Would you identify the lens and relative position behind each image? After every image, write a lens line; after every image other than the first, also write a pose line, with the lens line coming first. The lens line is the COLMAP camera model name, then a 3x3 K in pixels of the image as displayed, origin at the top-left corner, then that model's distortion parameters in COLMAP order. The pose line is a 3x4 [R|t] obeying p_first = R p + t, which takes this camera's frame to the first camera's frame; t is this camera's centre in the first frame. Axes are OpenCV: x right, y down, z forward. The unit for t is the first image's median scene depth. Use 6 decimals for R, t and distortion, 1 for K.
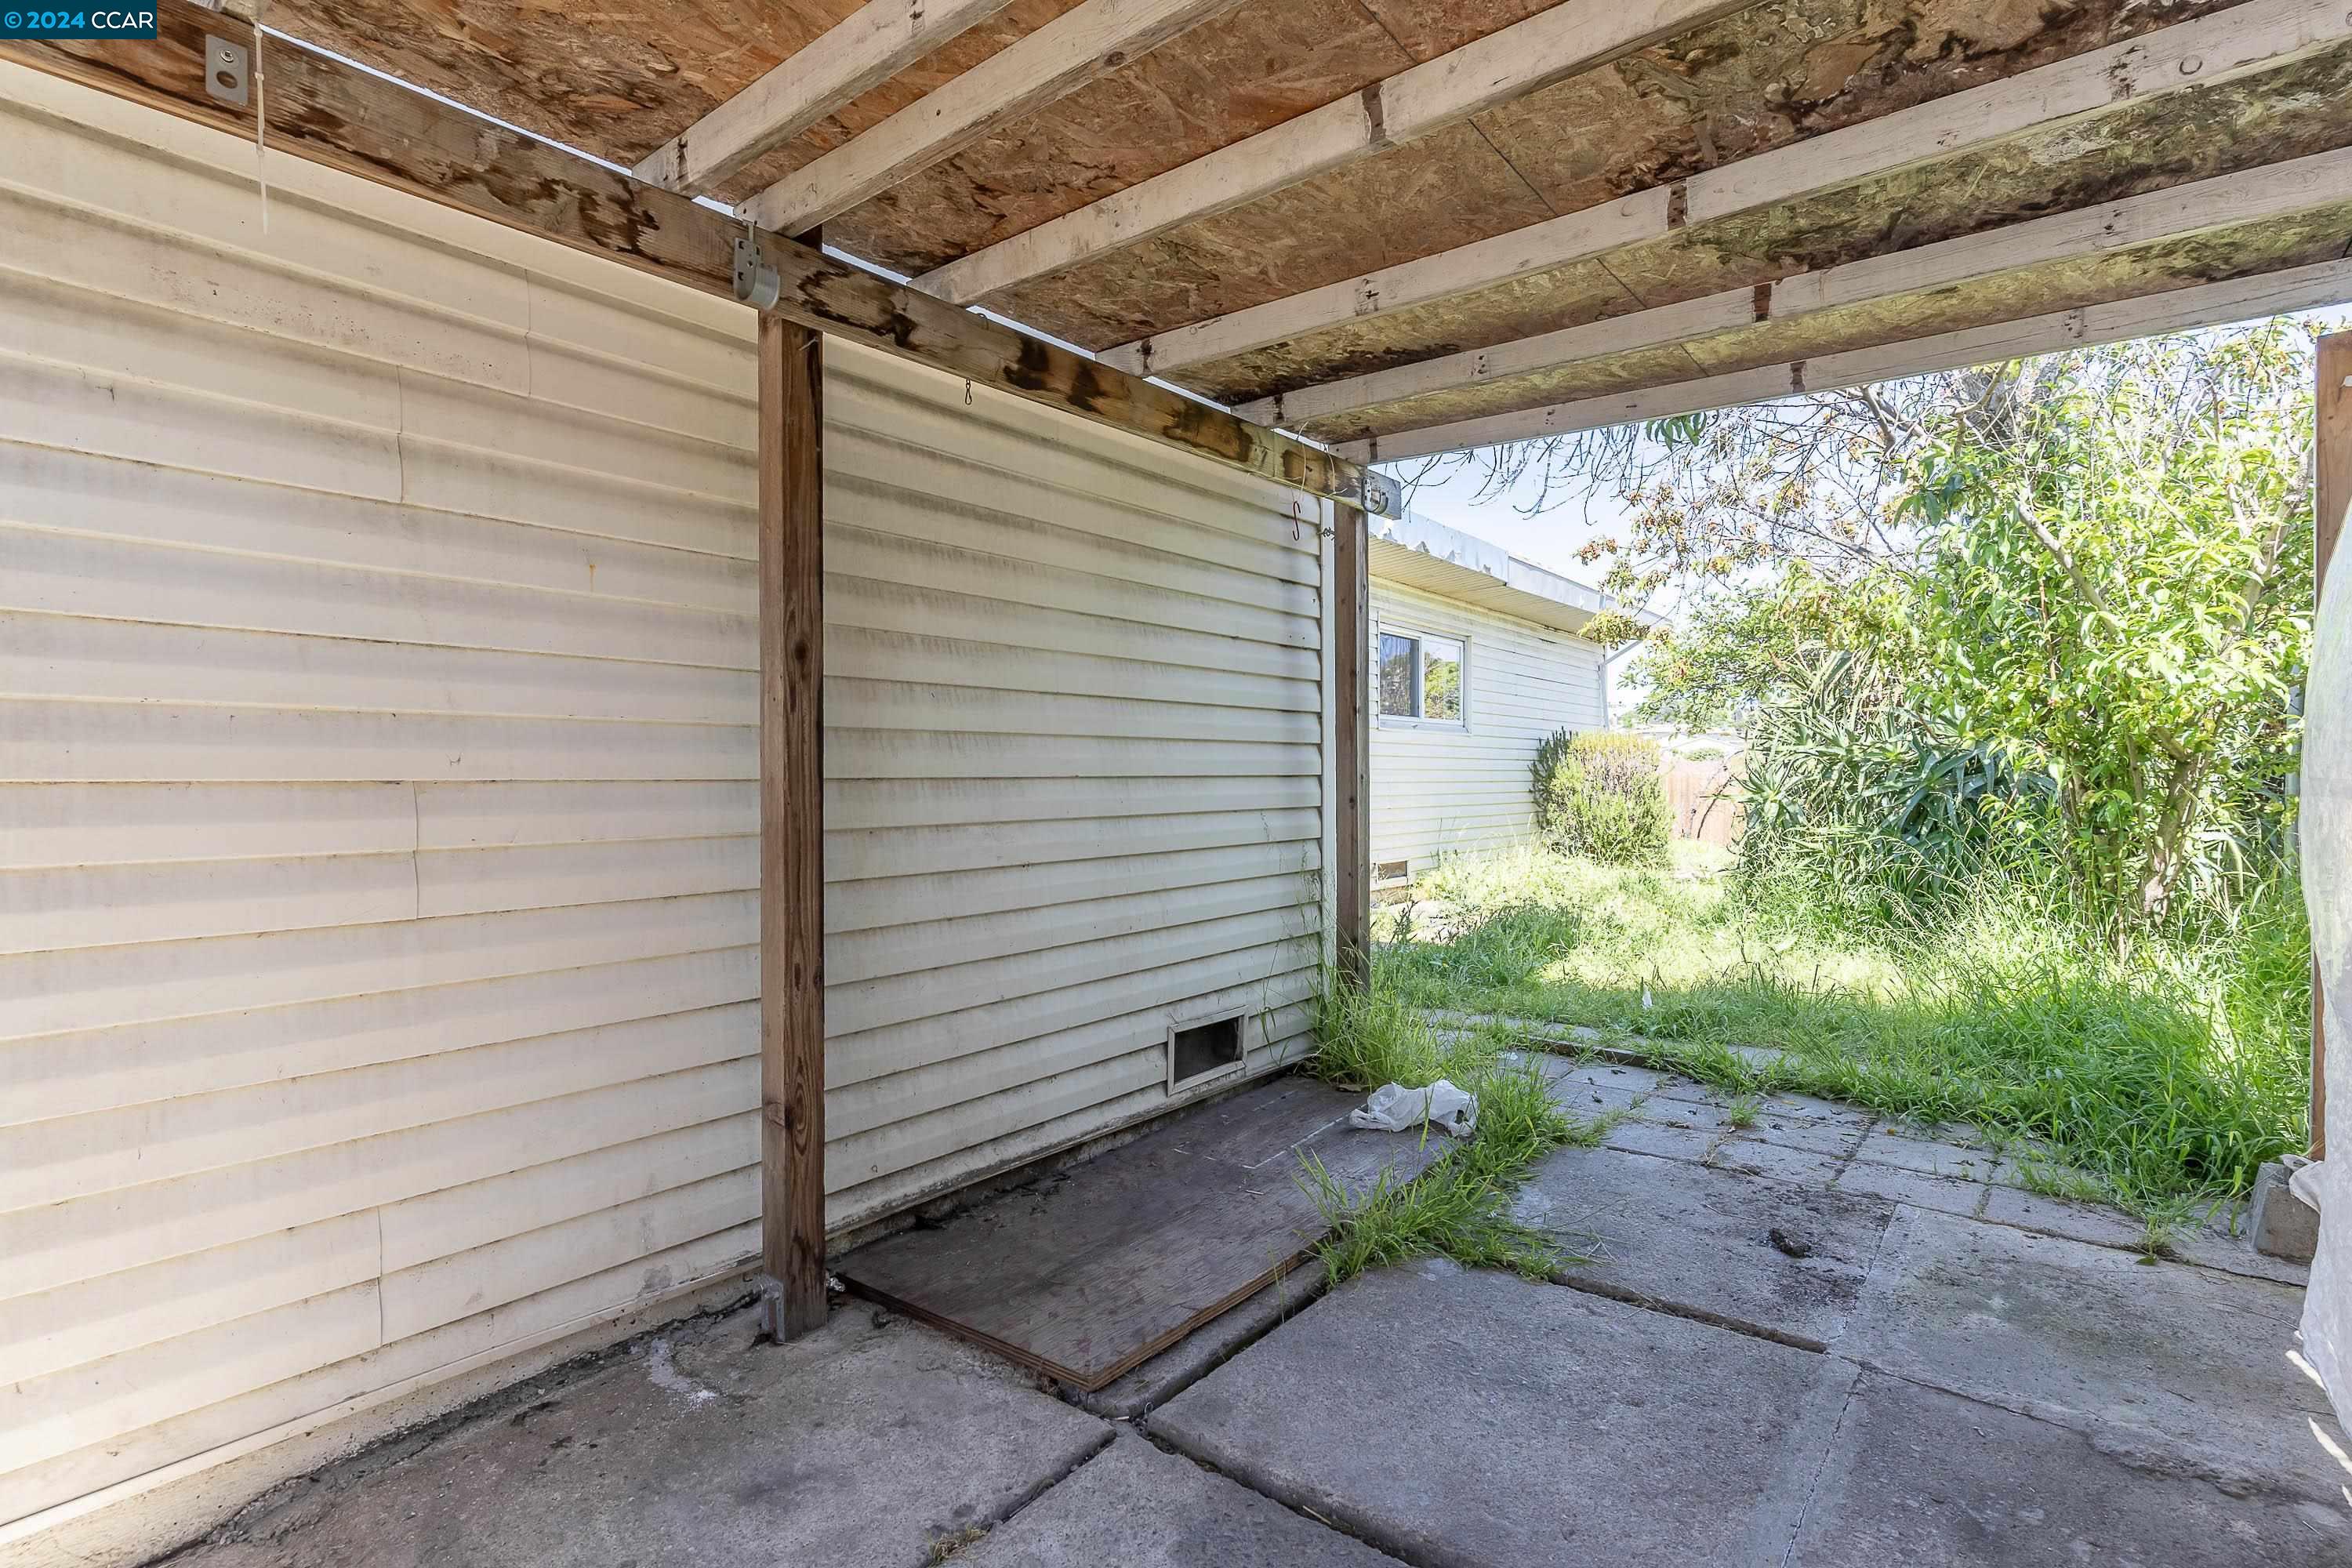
lens RADIAL K [[1152.8, 0, 1110.2], [0, 1152.8, 777.0], [0, 0, 1]] dist [-0.001408, -0.000531]
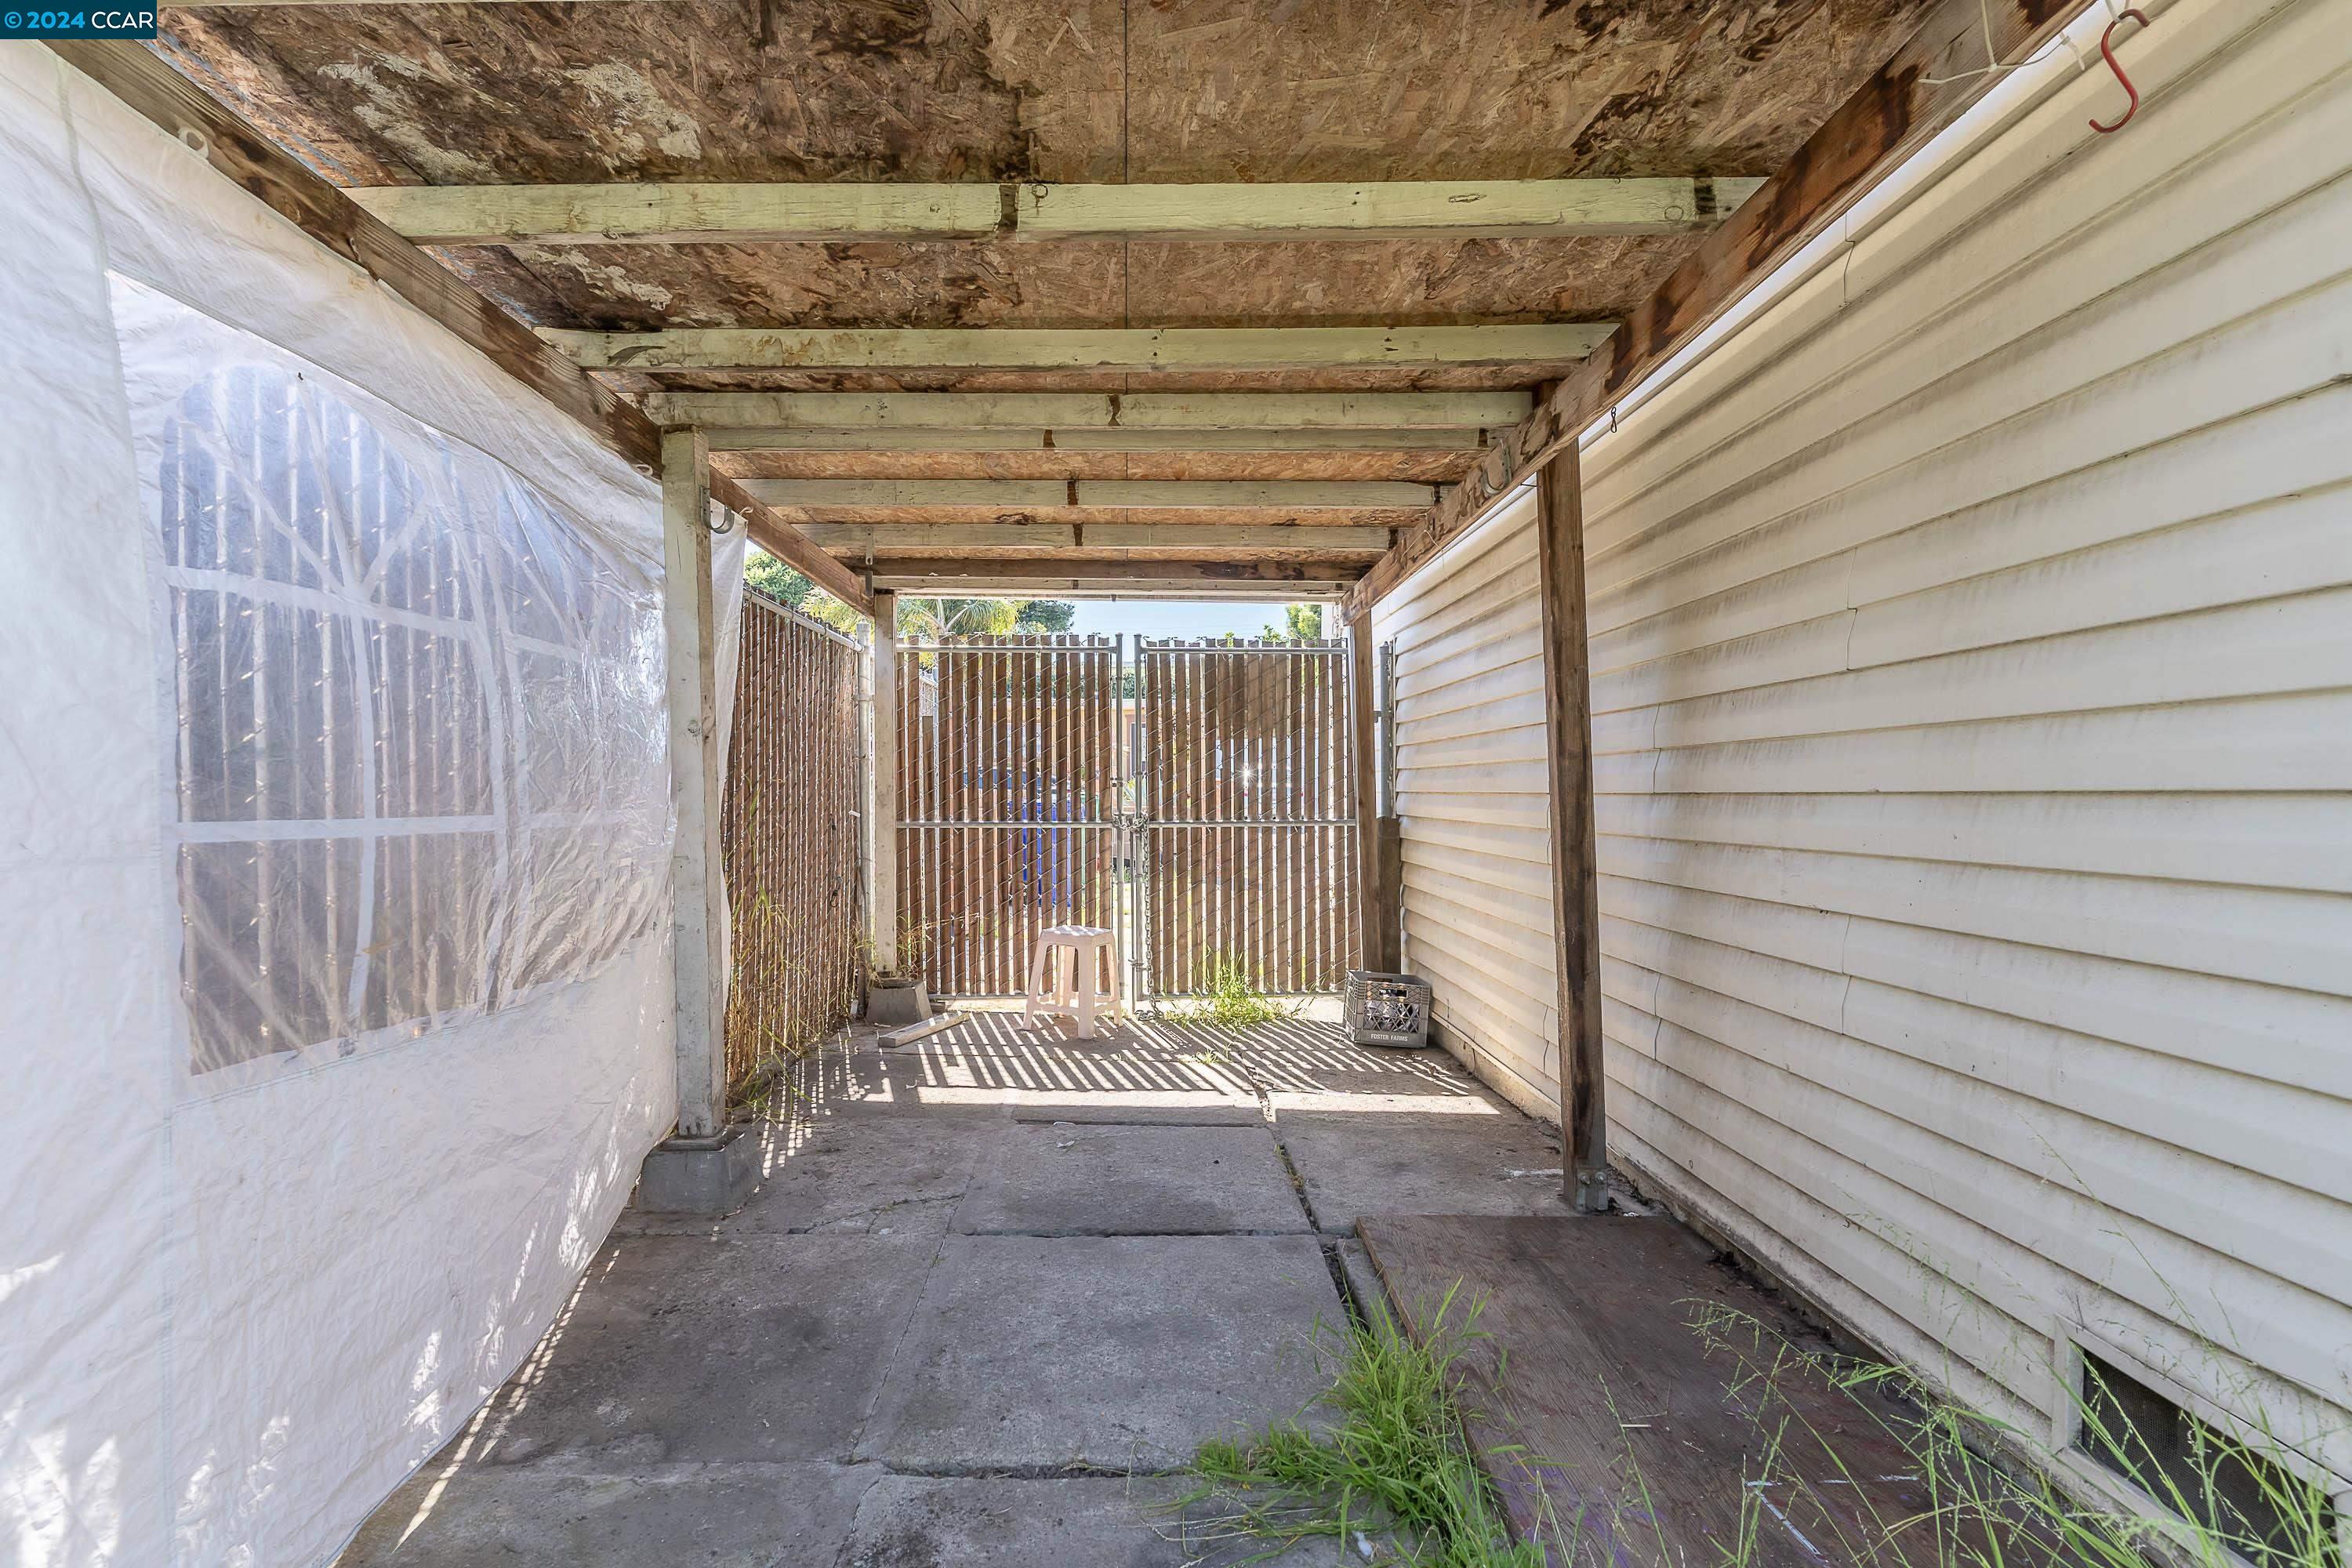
lens RADIAL K [[1152.8, 0, 1168.7], [0, 1152.8, 791.4], [0, 0, 1]] dist [-0.001408, -0.000531]
pose [[-0.746914, 0.010899, -0.664831, 0.921815], [0.012520, 0.999919, 0.002326, -0.009199], [0.664802, -0.006586, -0.746990, 1.601933]]
